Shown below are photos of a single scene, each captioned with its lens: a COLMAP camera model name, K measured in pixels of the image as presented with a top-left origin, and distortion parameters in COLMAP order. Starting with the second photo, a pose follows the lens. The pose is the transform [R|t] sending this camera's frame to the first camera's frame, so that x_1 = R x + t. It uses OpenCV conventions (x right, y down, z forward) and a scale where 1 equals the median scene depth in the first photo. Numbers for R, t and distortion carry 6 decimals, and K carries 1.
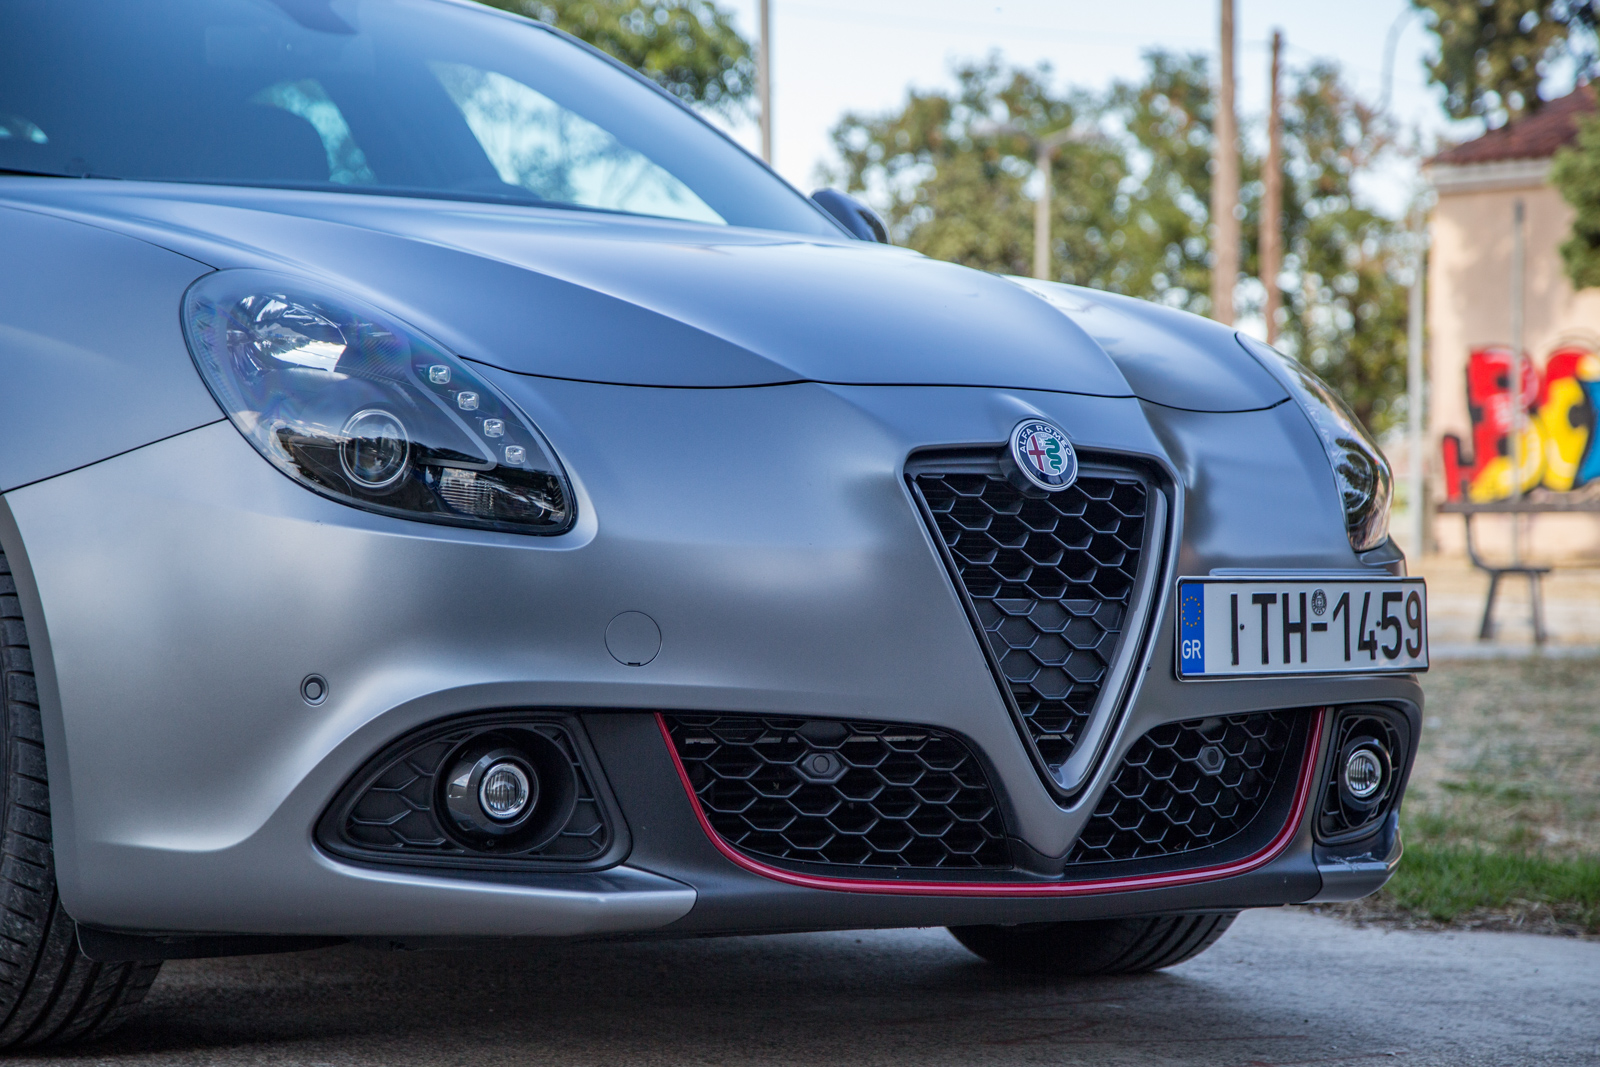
lens RADIAL K [[4064.6, 0, 800.0], [0, 4064.6, 533.5], [0, 0, 1]] dist [0.454202, -0.394810]
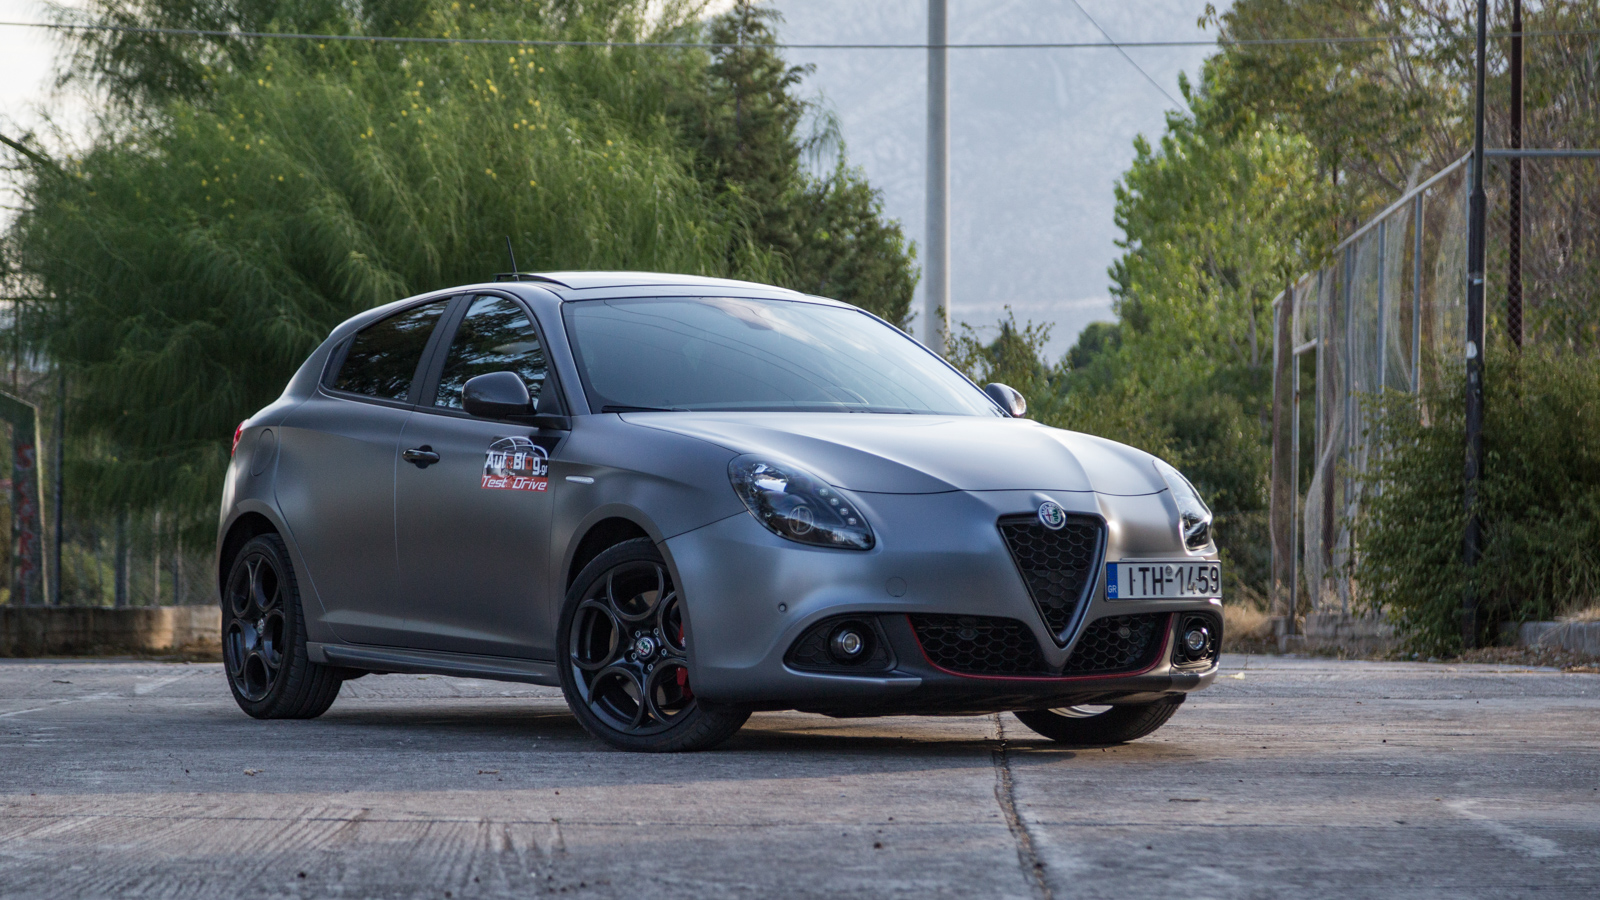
lens RADIAL K [[5186.3, 0, 800.0], [0, 5186.3, 450.0], [0, 0, 1]] dist [-0.034481, -0.056052]
pose [[0.996496, -0.027473, -0.078997, 0.161359], [0.025009, 0.999175, -0.032006, 0.040750], [0.079811, 0.029918, 0.996361, -2.321380]]
